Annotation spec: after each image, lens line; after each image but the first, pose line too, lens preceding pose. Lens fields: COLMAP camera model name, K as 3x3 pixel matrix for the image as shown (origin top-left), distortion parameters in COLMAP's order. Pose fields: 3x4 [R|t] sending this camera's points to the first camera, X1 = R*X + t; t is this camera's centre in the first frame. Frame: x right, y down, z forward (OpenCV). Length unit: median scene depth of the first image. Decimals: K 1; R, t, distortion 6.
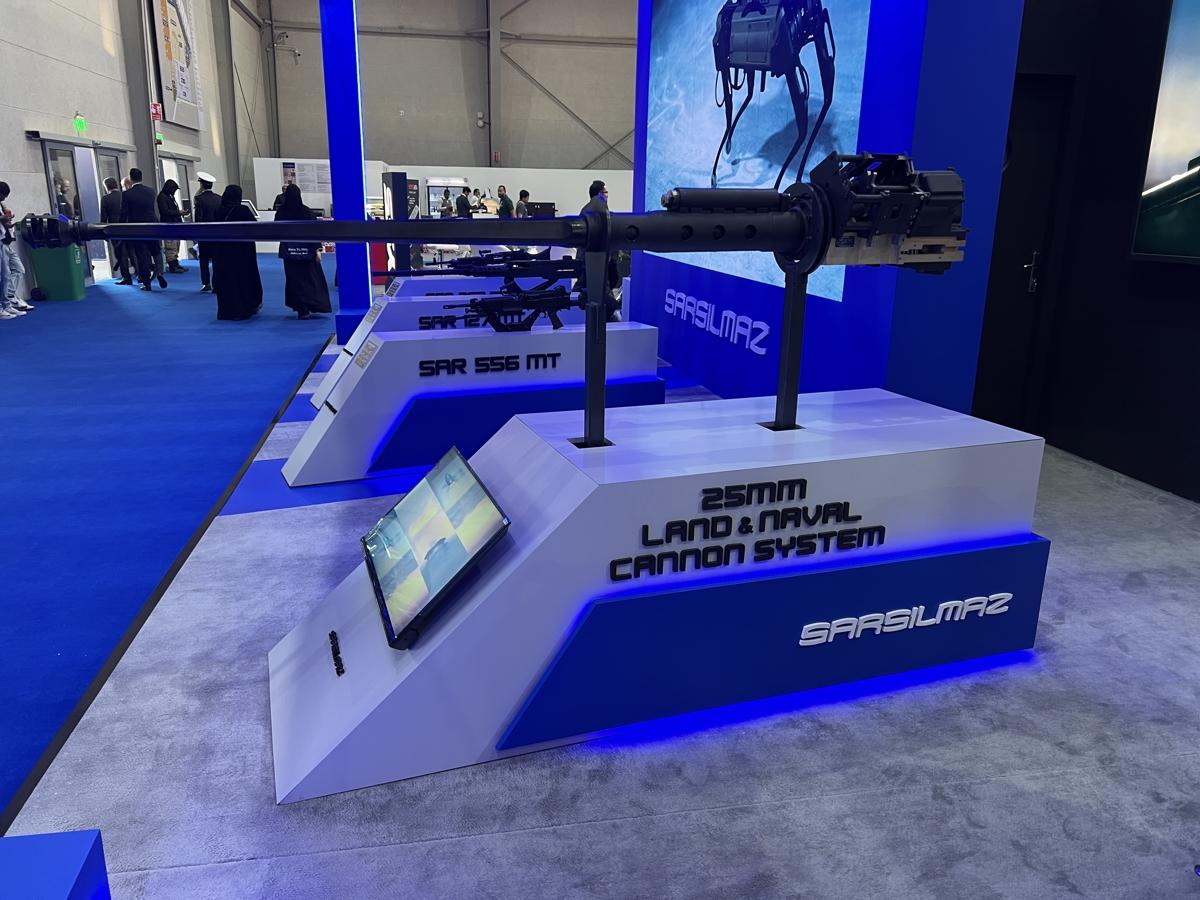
lens RADIAL K [[927.5, 0, 599.0], [0, 927.5, 450.2], [0, 0, 1]] dist [0.042019, -0.033850]
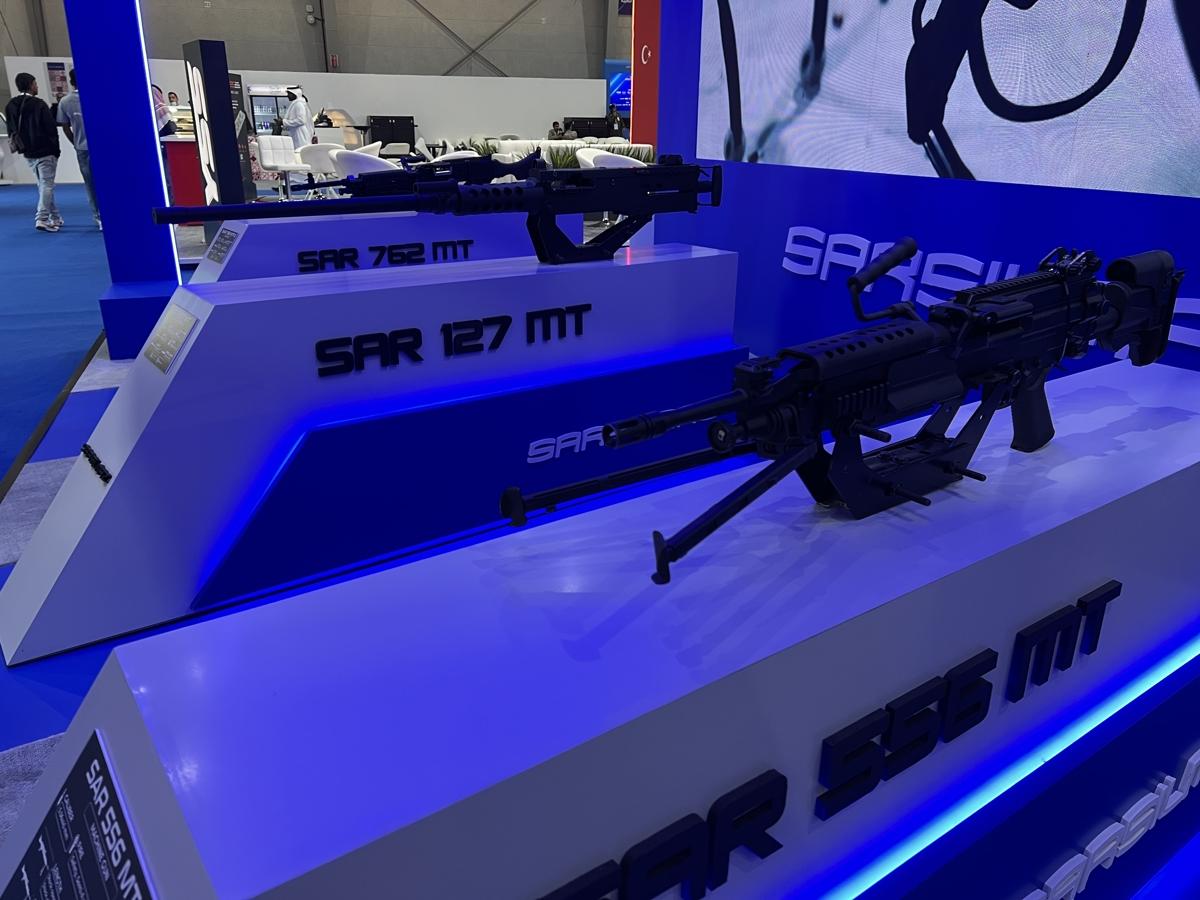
lens RADIAL K [[927.5, 0, 599.2], [0, 927.5, 448.9], [0, 0, 1]] dist [0.042019, -0.033850]
pose [[0.985307, -0.070053, 0.155764, -0.120348], [0.060595, 0.996066, 0.064663, -0.059166], [-0.159681, -0.054274, 0.985676, 0.503059]]
